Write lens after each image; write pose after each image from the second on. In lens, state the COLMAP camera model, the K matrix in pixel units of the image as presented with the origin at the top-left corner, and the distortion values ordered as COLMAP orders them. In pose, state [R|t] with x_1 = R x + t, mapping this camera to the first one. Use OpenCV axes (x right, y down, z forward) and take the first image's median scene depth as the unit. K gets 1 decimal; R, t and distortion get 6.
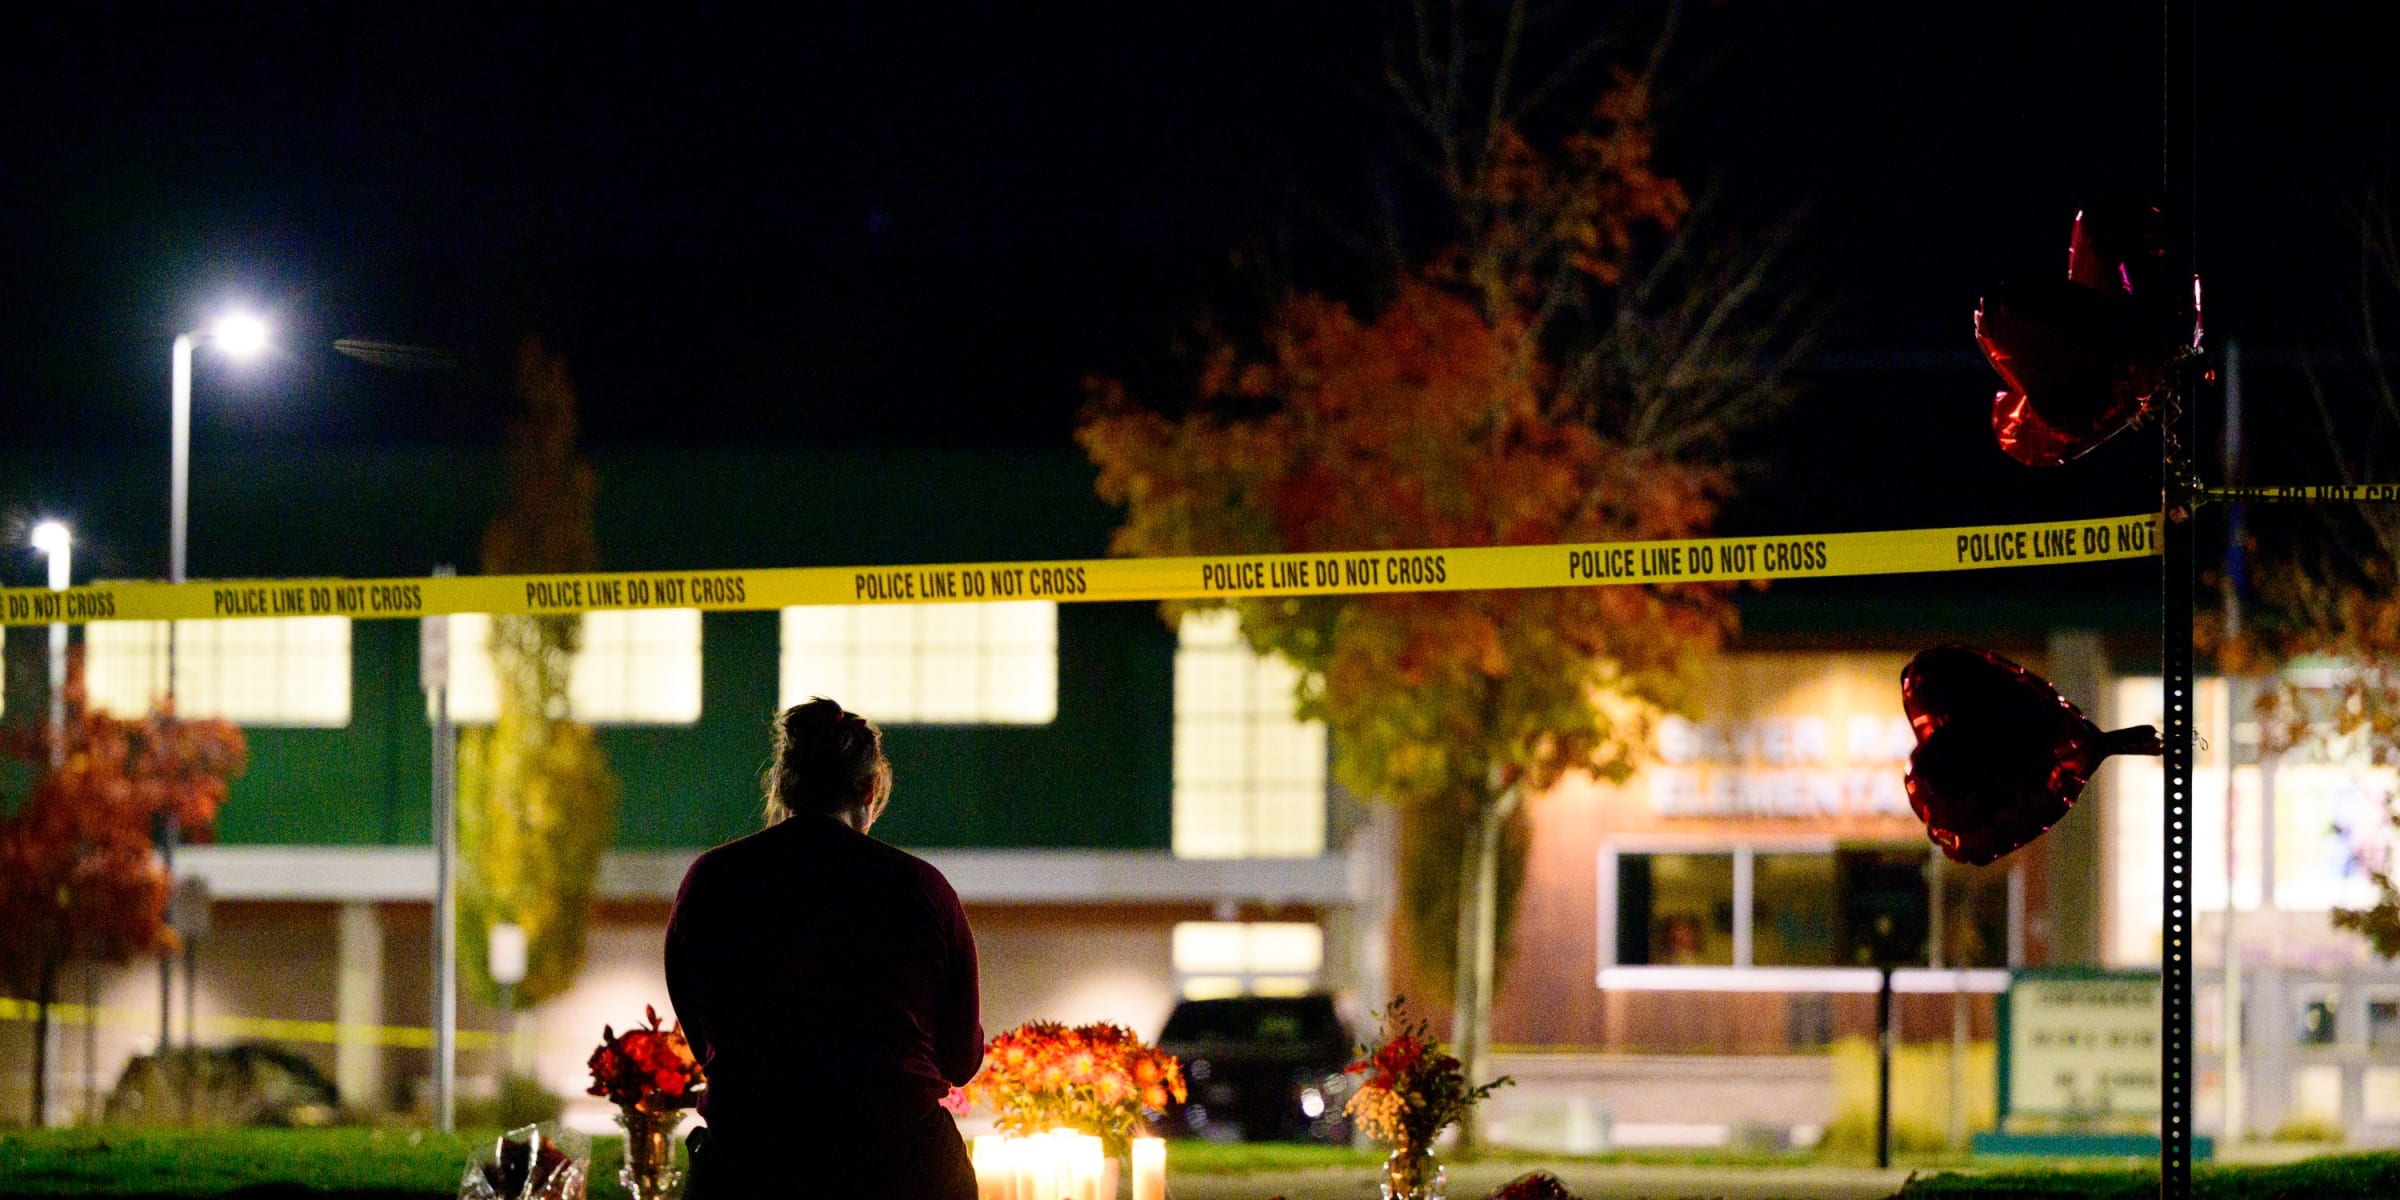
lens RADIAL K [[7111.4, 0, 1197.5], [0, 7111.4, 725.3], [0, 0, 1]] dist [0.063004, 1.226996]
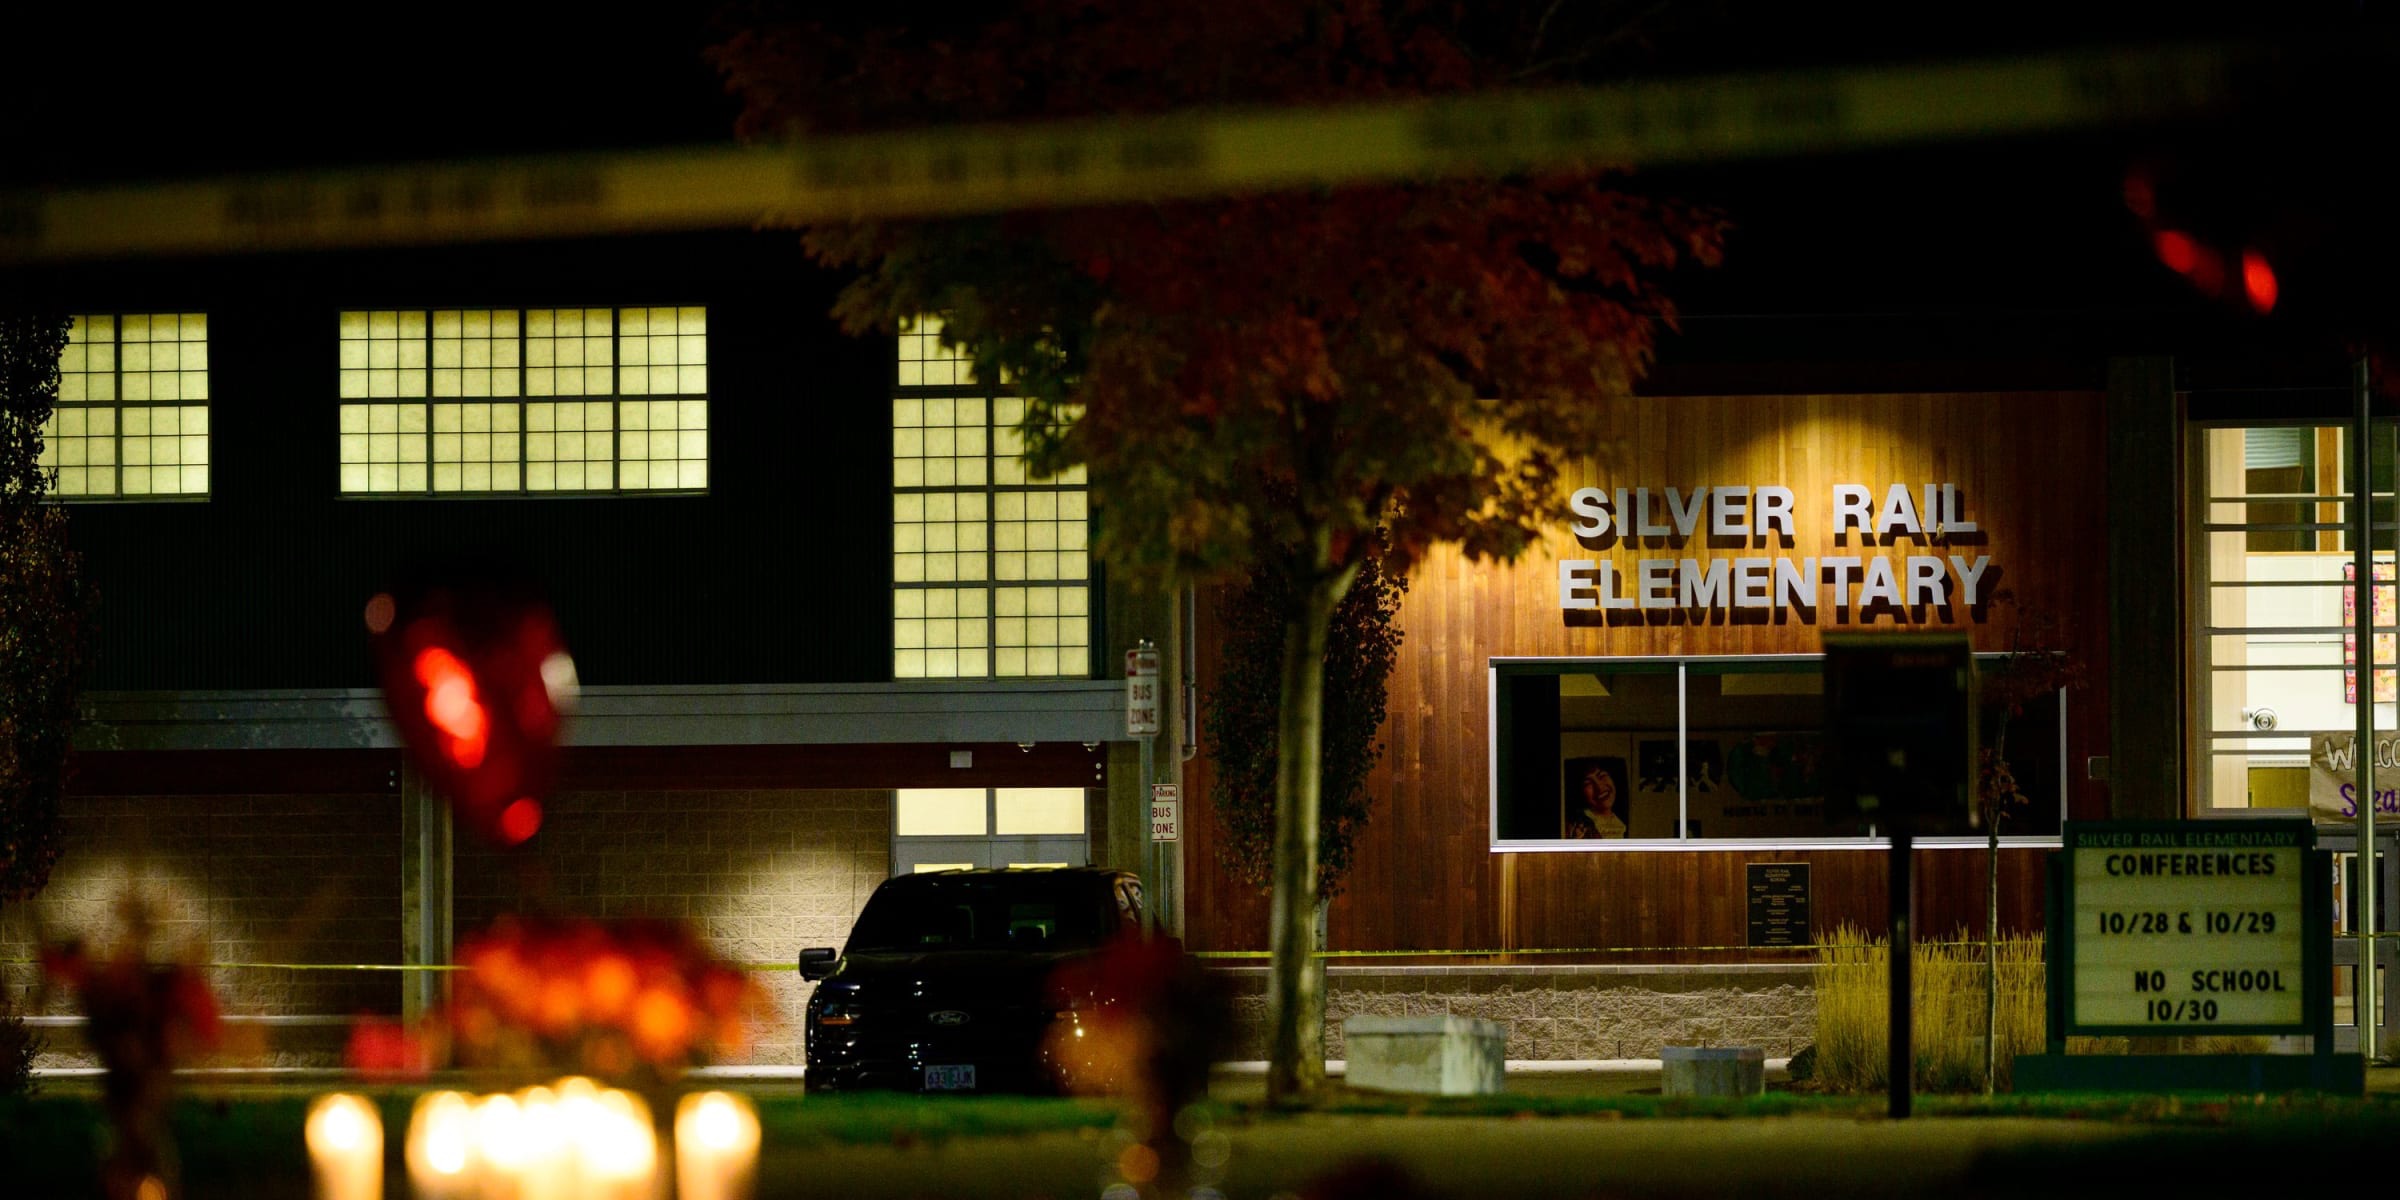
lens RADIAL K [[7111.4, 0, 1197.5], [0, 7111.4, 725.3], [0, 0, 1]] dist [0.063004, 1.226996]
pose [[0.999800, -0.013215, 0.015012, 0.018471], [0.013012, 0.999824, 0.013538, 0.014159], [-0.015188, -0.013340, 0.999796, 0.306634]]
